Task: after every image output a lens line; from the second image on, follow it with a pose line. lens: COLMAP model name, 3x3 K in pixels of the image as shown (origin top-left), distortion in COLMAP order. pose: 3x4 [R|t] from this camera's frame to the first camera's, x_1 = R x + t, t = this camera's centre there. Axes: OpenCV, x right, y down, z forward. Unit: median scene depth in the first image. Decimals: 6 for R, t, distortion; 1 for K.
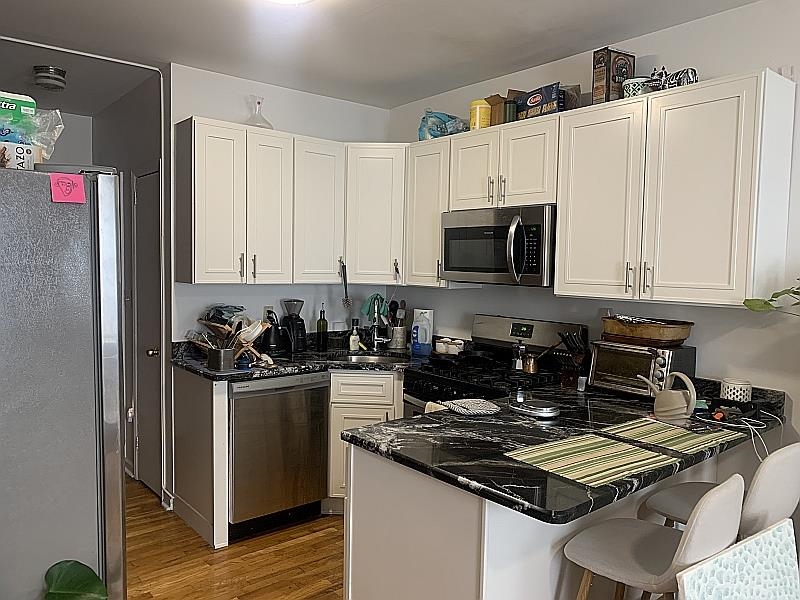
lens RADIAL K [[620.1, 0, 392.4], [0, 620.1, 301.6], [0, 0, 1]] dist [-0.003493, -0.009407]
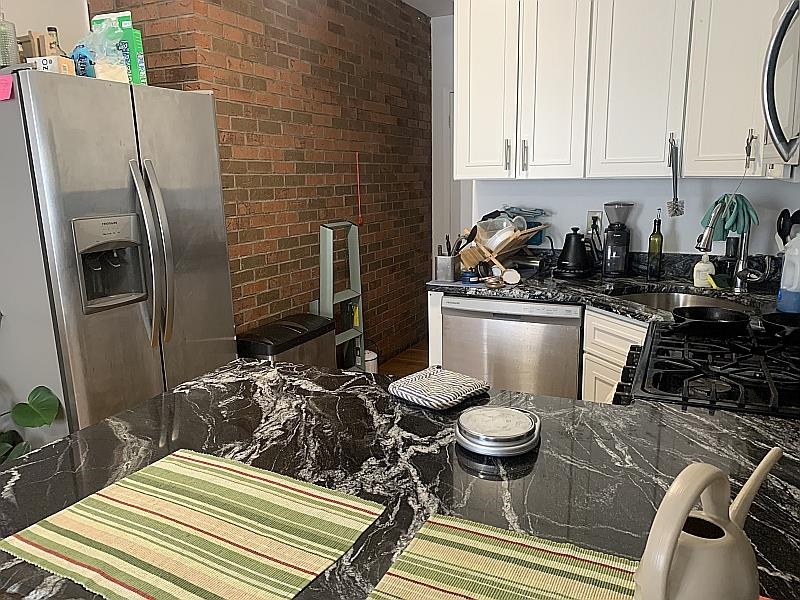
lens RADIAL K [[620.1, 0, 396.8], [0, 620.1, 305.4], [0, 0, 1]] dist [-0.003493, -0.009407]
pose [[0.432918, 0.164766, -0.886247, 0.649611], [-0.033017, 0.985392, 0.167071, 0.004890], [0.900828, -0.043067, 0.432034, 0.792896]]
